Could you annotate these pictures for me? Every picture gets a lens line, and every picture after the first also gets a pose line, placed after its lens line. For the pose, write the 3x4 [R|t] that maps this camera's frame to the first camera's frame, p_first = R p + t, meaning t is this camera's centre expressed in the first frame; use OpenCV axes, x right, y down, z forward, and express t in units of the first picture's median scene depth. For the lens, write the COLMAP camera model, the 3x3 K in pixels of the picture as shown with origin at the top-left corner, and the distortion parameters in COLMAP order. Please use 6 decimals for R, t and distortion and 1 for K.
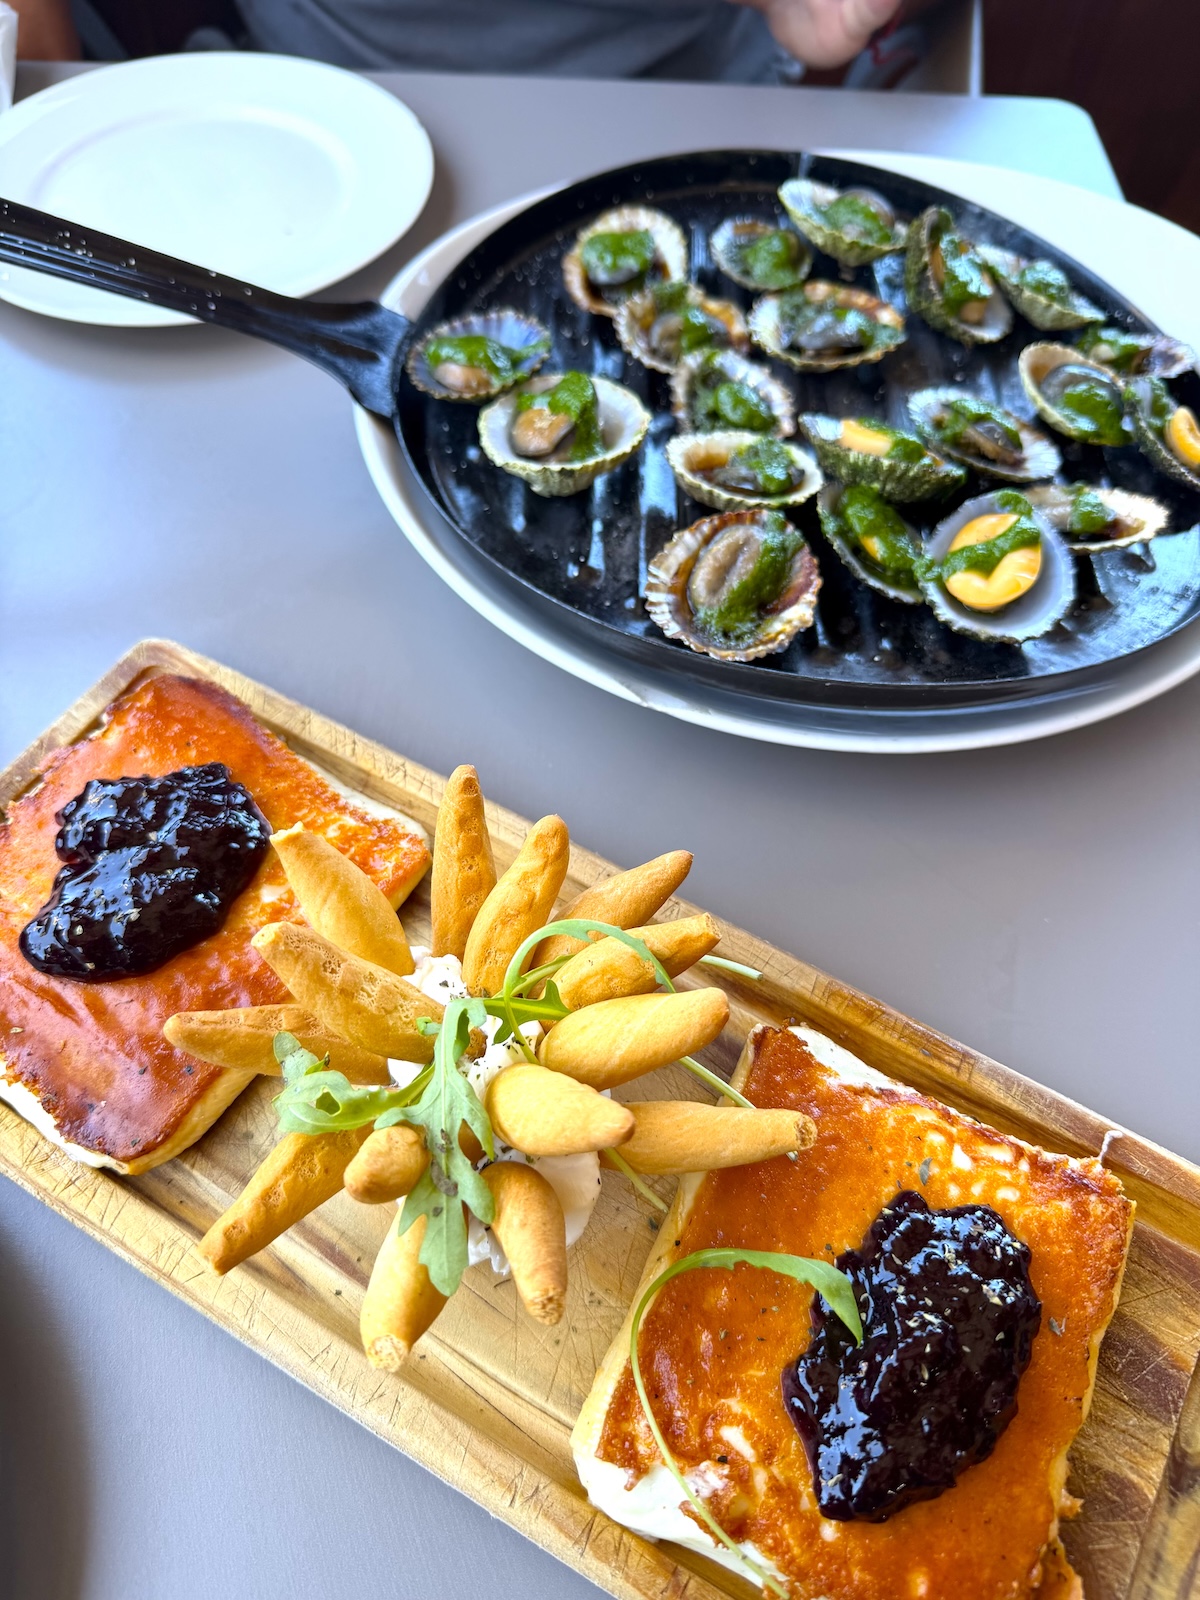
lens RADIAL K [[1138.8, 0, 602.9], [0, 1138.8, 800.3], [0, 0, 1]] dist [0.007553, 0.000391]
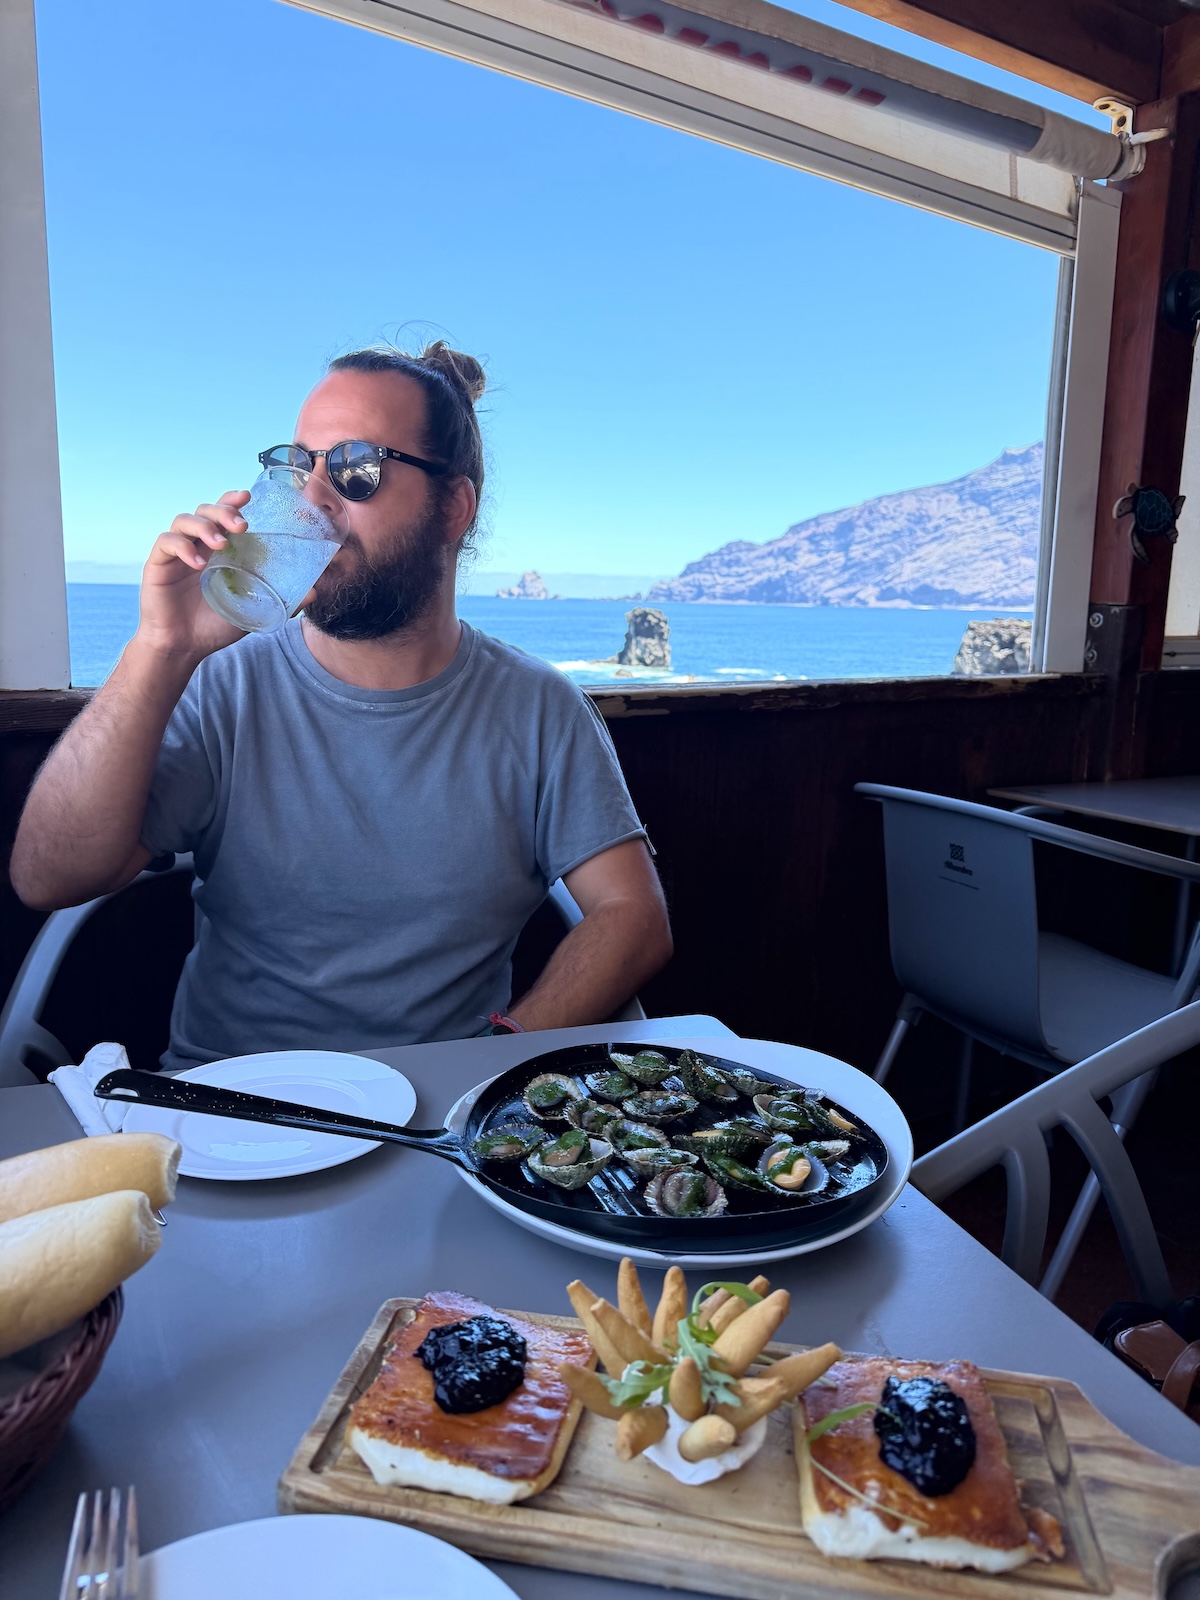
lens RADIAL K [[1138.8, 0, 600.6], [0, 1138.8, 799.8], [0, 0, 1]] dist [0.007553, 0.000391]
pose [[0.935919, -0.064129, 0.346328, -0.637691], [0.294763, 0.680844, -0.670497, 0.603780], [-0.192797, 0.729616, 0.656118, -0.784519]]
